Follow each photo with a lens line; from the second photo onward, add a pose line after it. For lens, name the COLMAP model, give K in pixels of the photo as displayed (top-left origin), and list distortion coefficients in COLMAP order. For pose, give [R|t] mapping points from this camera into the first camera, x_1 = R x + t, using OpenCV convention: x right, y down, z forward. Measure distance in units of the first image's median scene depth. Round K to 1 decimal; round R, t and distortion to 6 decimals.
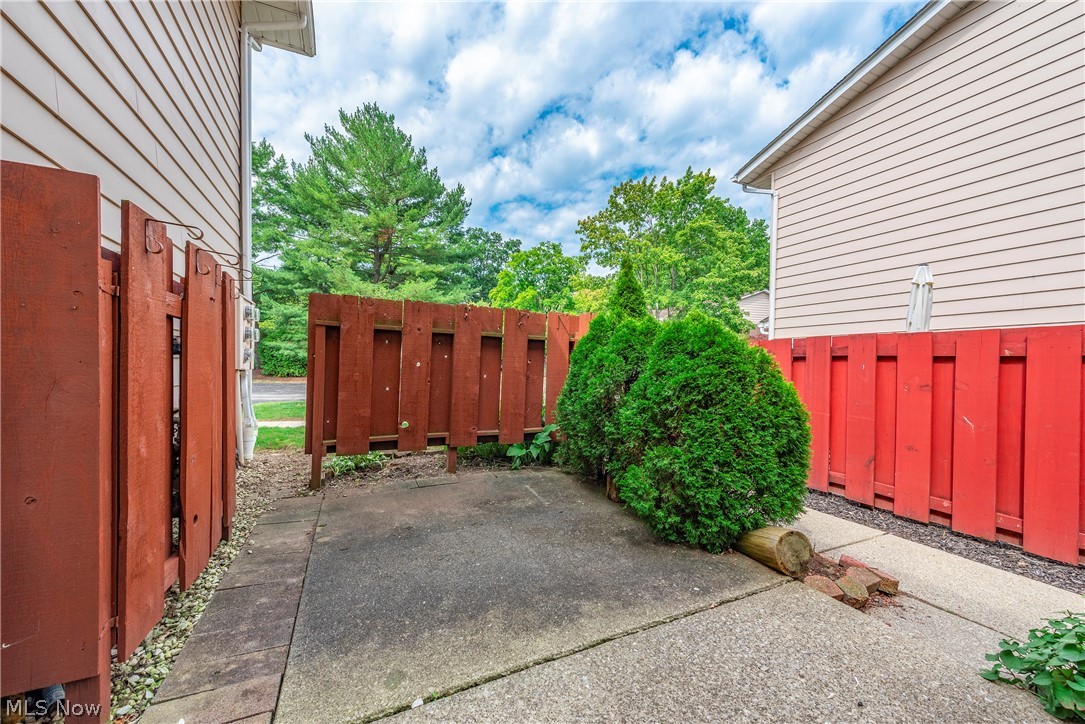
lens RADIAL K [[432.0, 0, 536.3], [0, 432.0, 361.5], [0, 0, 1]] dist [0.004293, 0.000869]
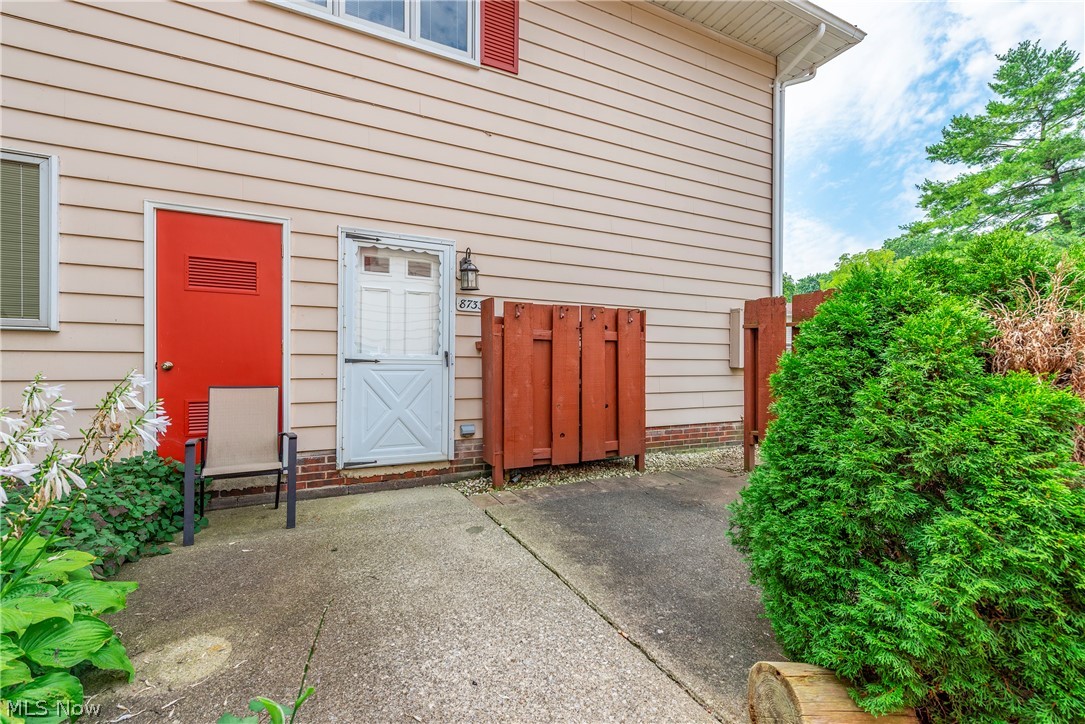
lens RADIAL K [[437.2, 0, 535.4], [0, 437.2, 365.4], [0, 0, 1]] dist [0.000447, -0.000690]
pose [[0.017781, -0.001453, -0.999841, 1.277416], [0.000376, 0.999999, -0.001447, 0.026558], [0.999842, -0.000350, 0.017782, 0.804413]]
